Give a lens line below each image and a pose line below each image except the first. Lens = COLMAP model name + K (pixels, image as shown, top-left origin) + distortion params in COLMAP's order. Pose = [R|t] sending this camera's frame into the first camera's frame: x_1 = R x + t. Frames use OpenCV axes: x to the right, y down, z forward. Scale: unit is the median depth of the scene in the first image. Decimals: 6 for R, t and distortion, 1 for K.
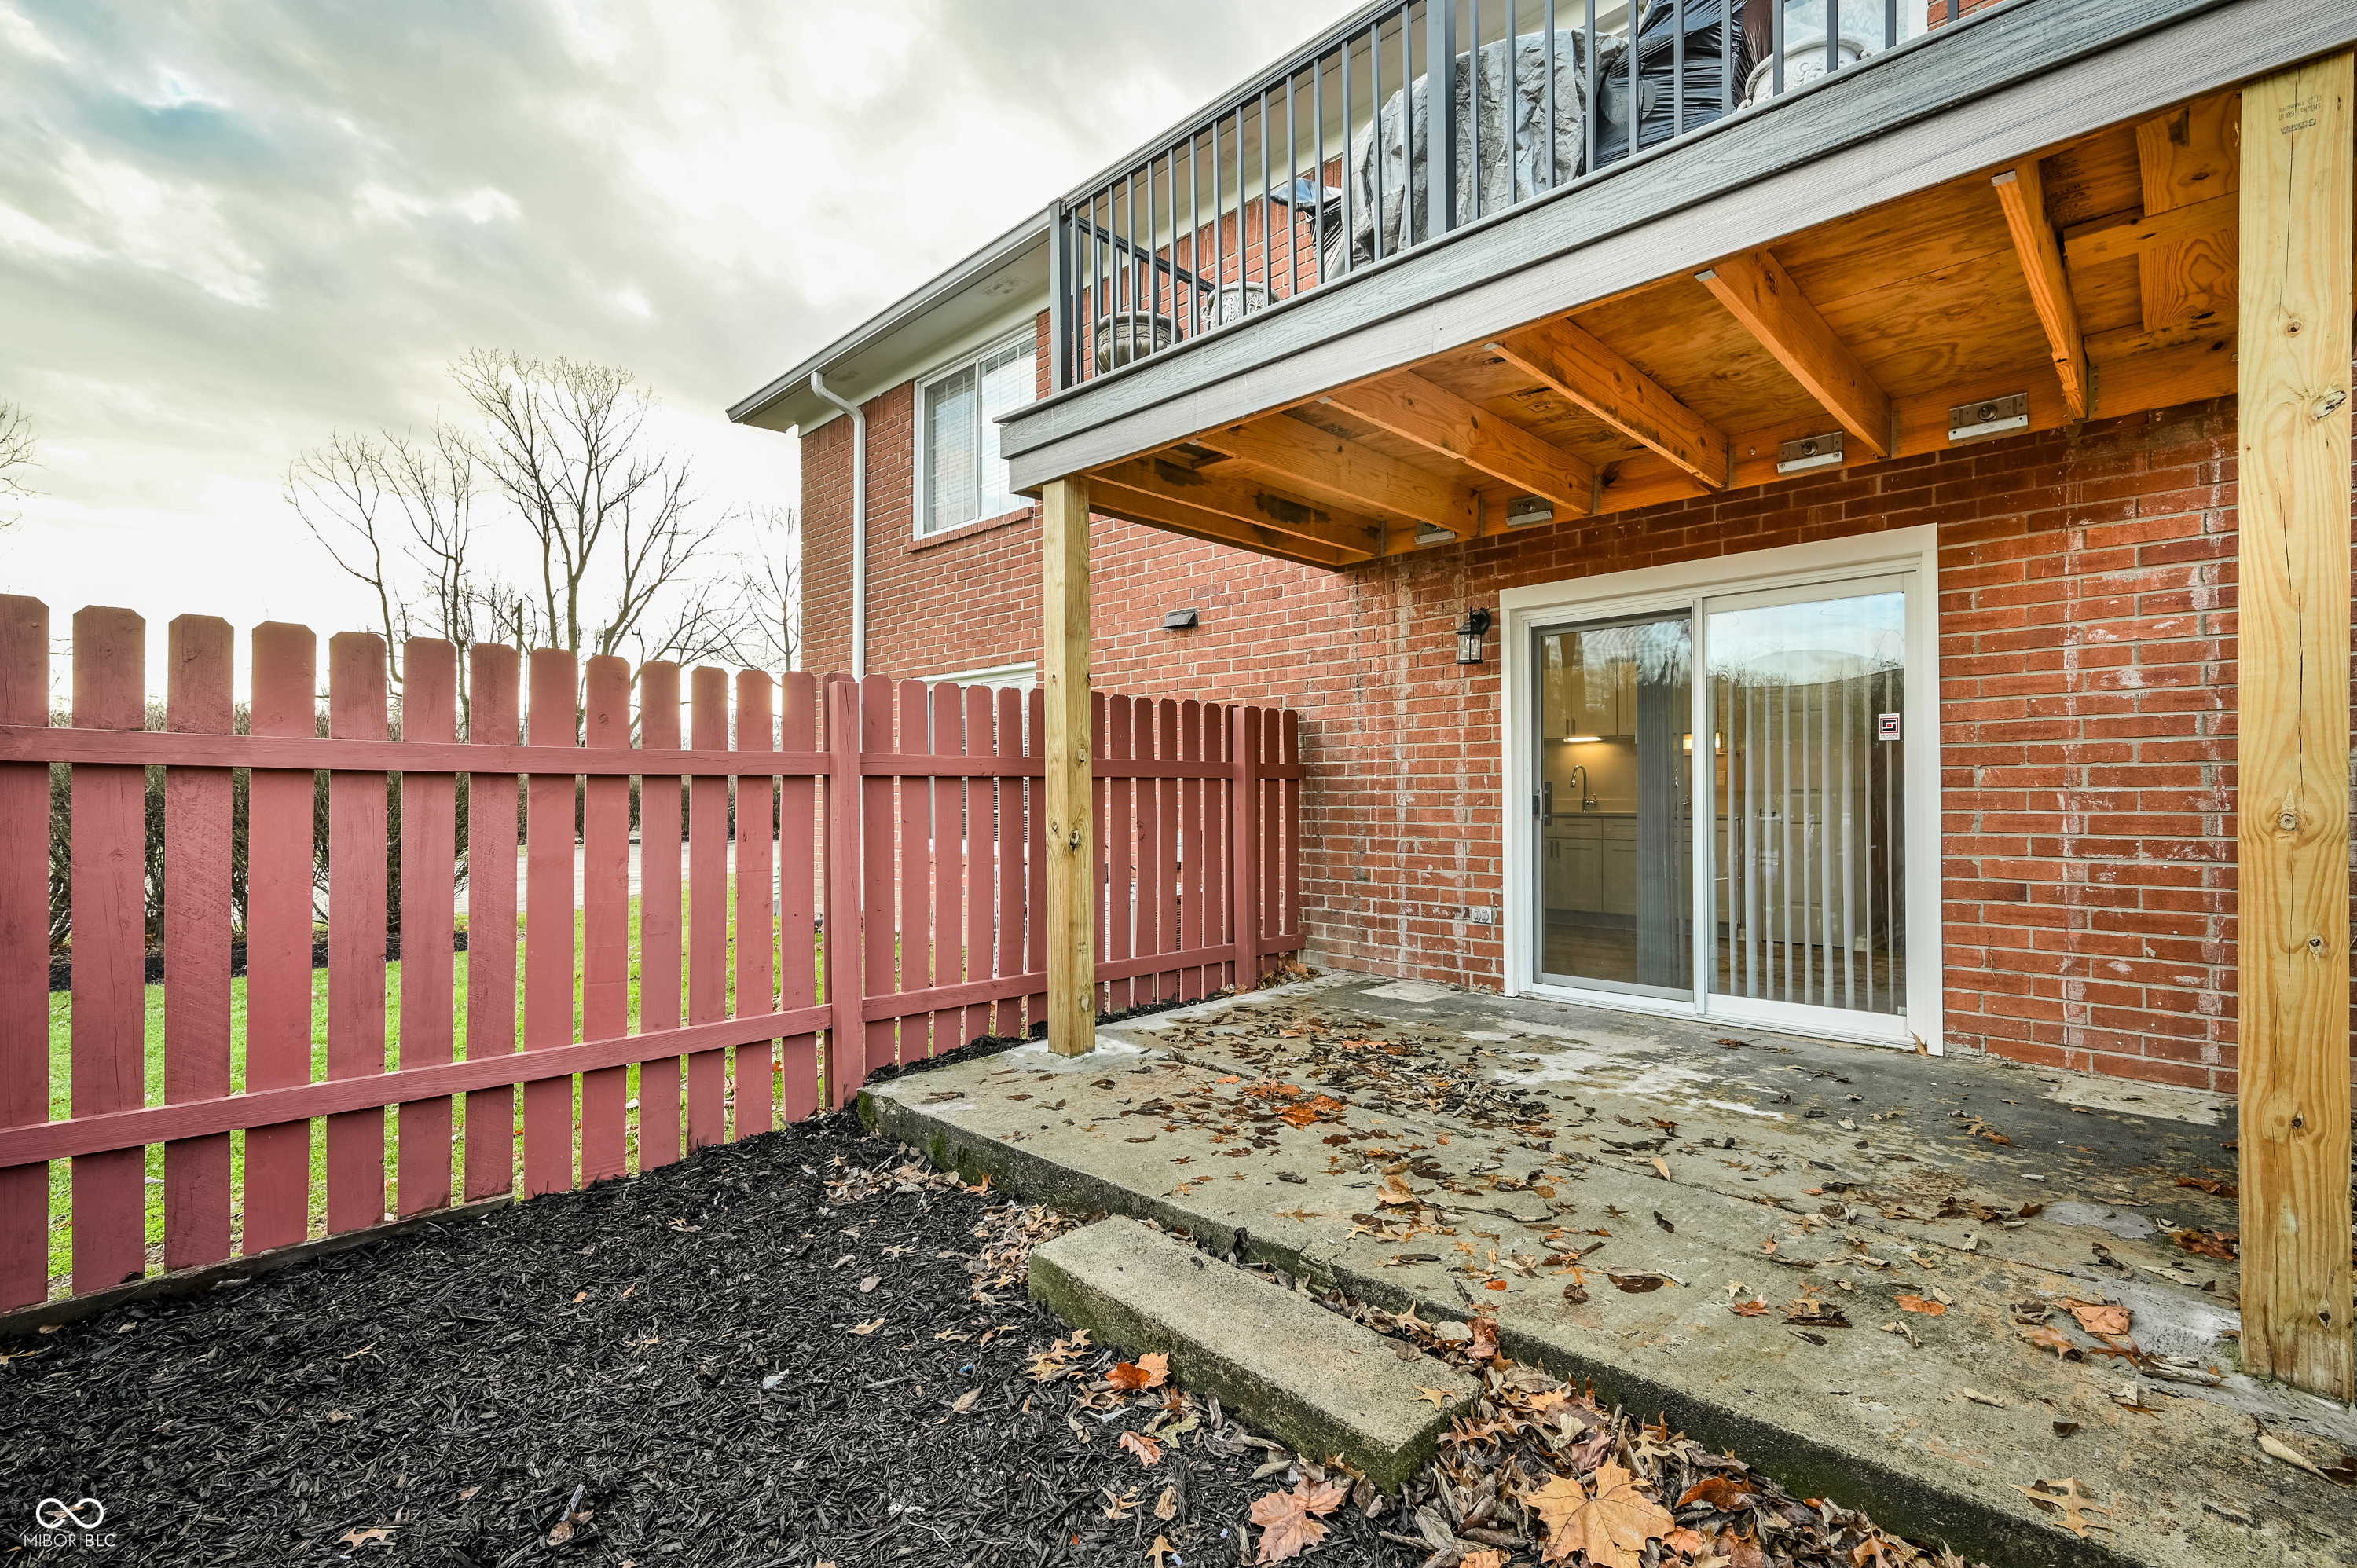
lens RADIAL K [[1062.4, 0, 1195.5], [0, 1062.4, 787.8], [0, 0, 1]] dist [0.000858, -0.000786]
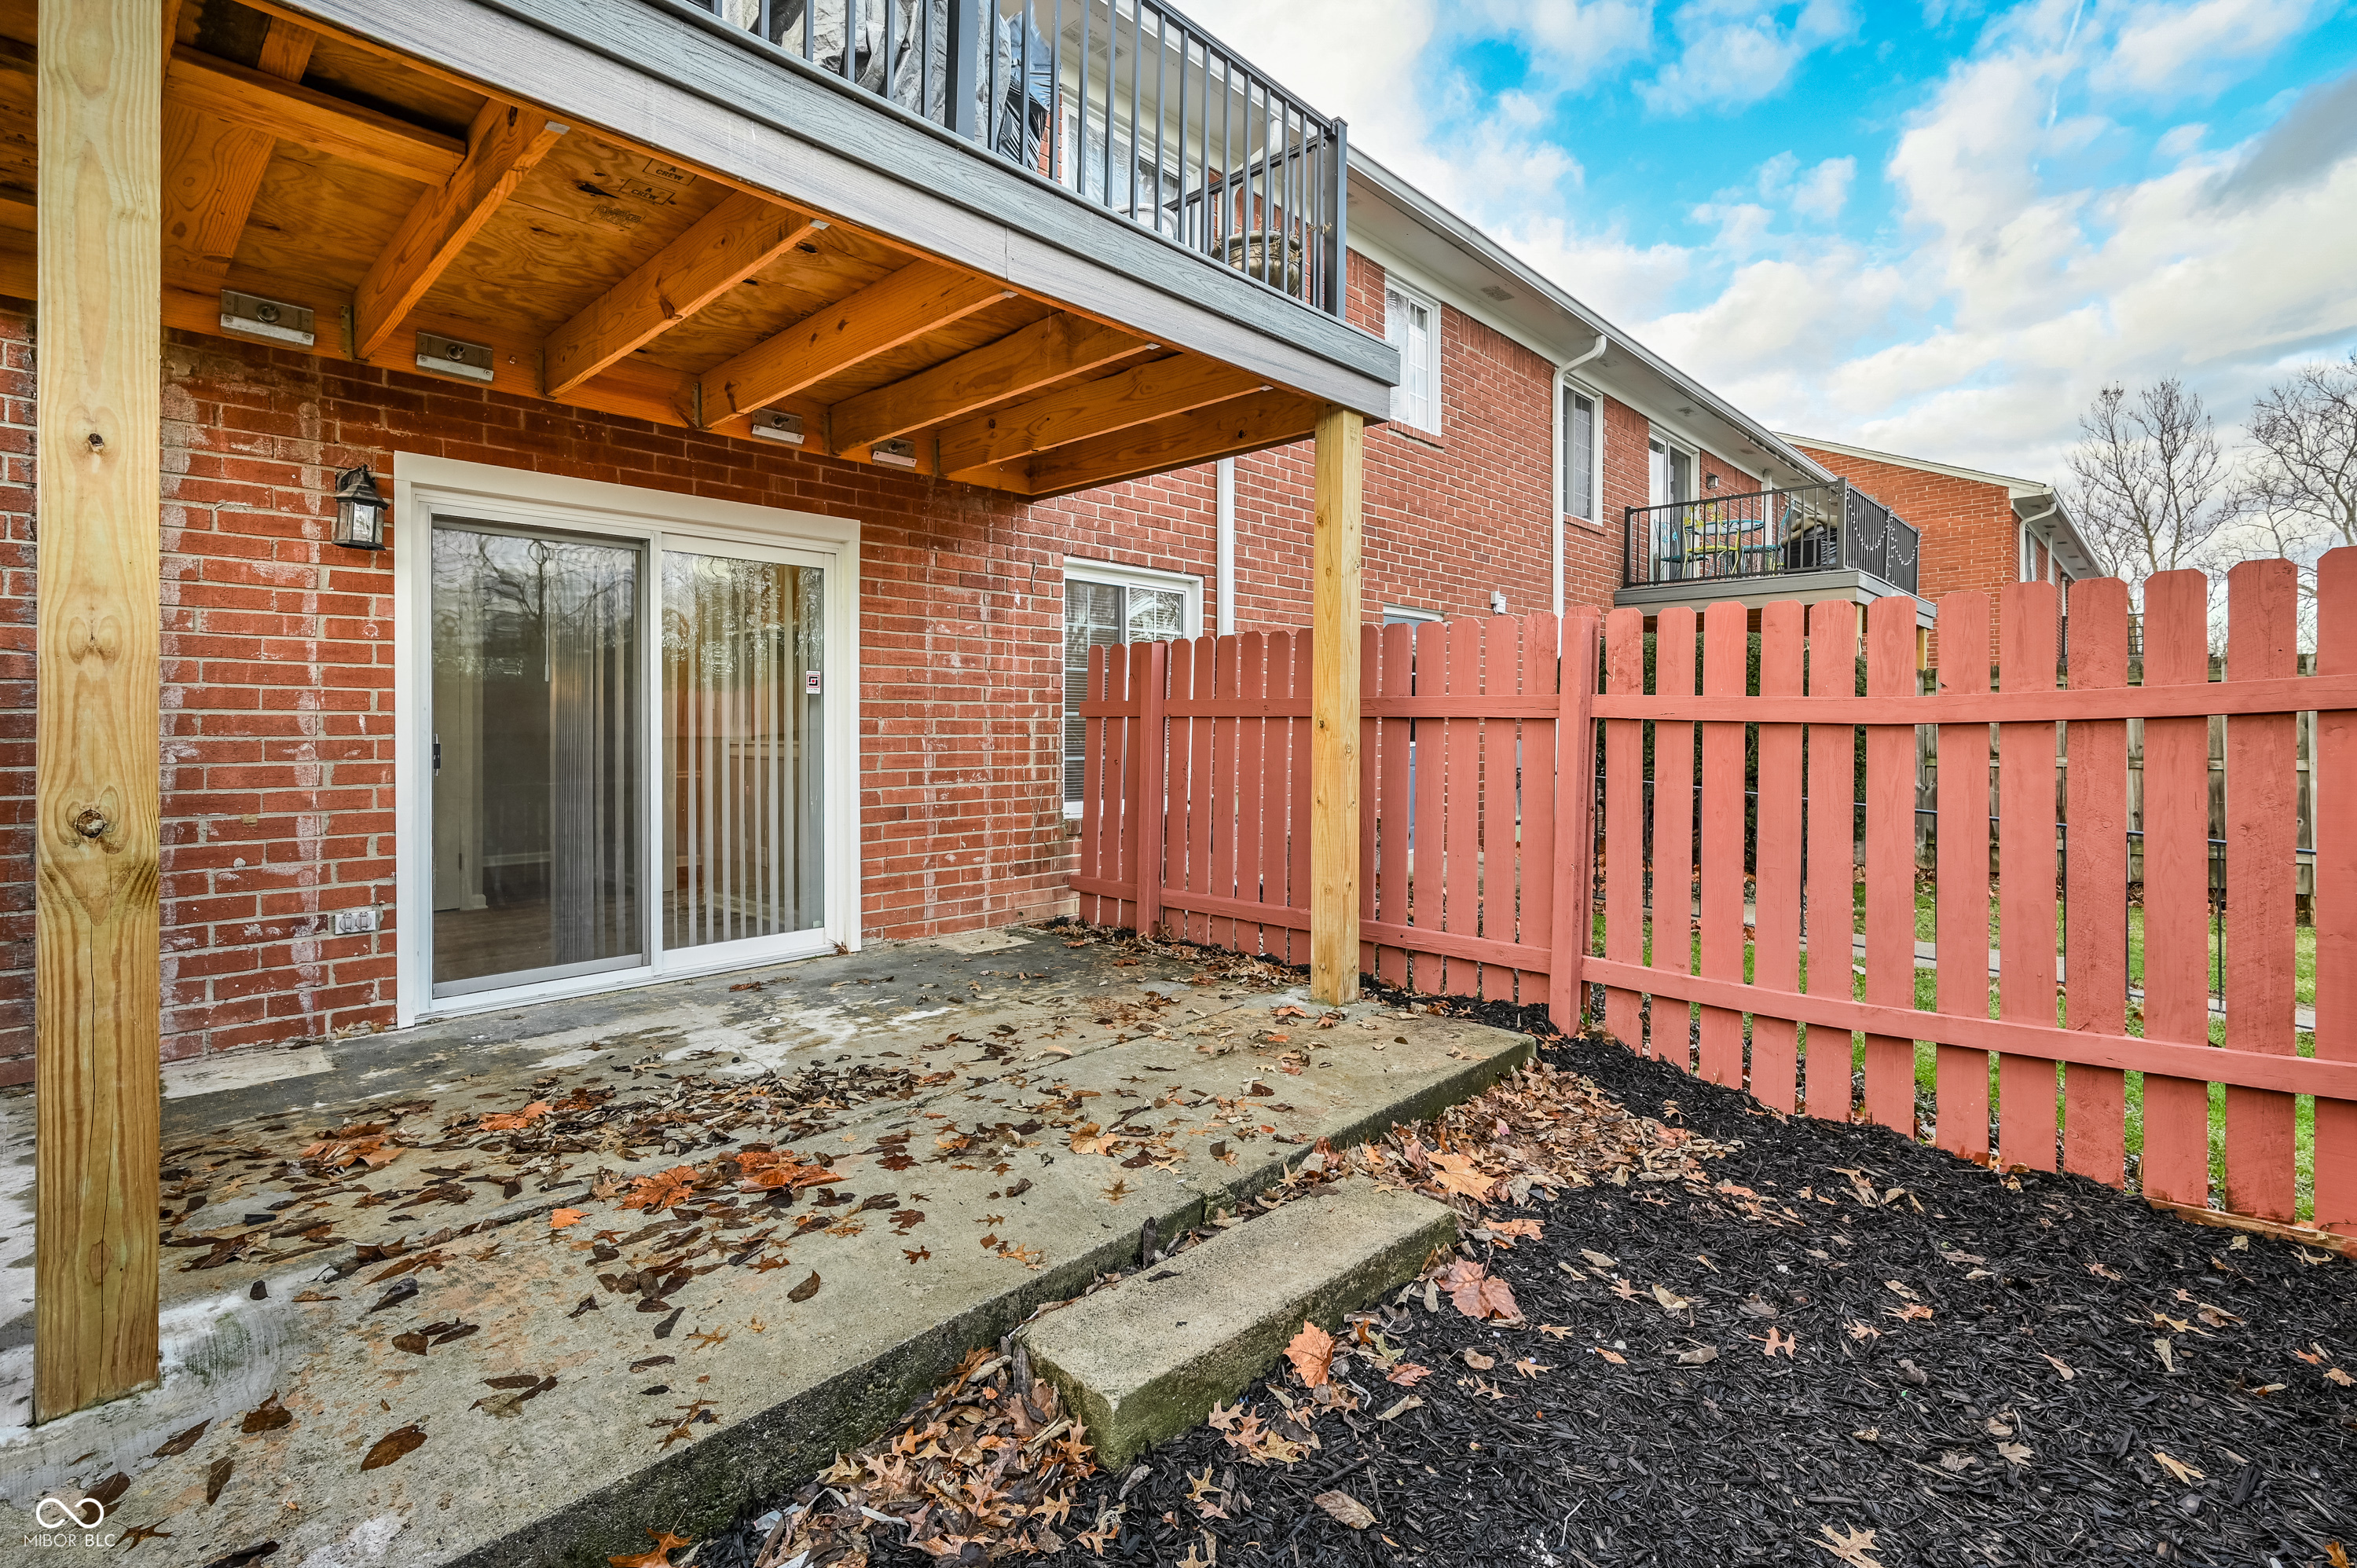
lens RADIAL K [[1062.4, 0, 1201.9], [0, 1062.4, 743.6], [0, 0, 1]] dist [0.000858, -0.000786]
pose [[-0.016984, -0.003981, 0.999848, -0.591696], [-0.000107, 0.999992, 0.003979, 0.005975], [-0.999856, -0.000040, -0.016984, 0.673751]]
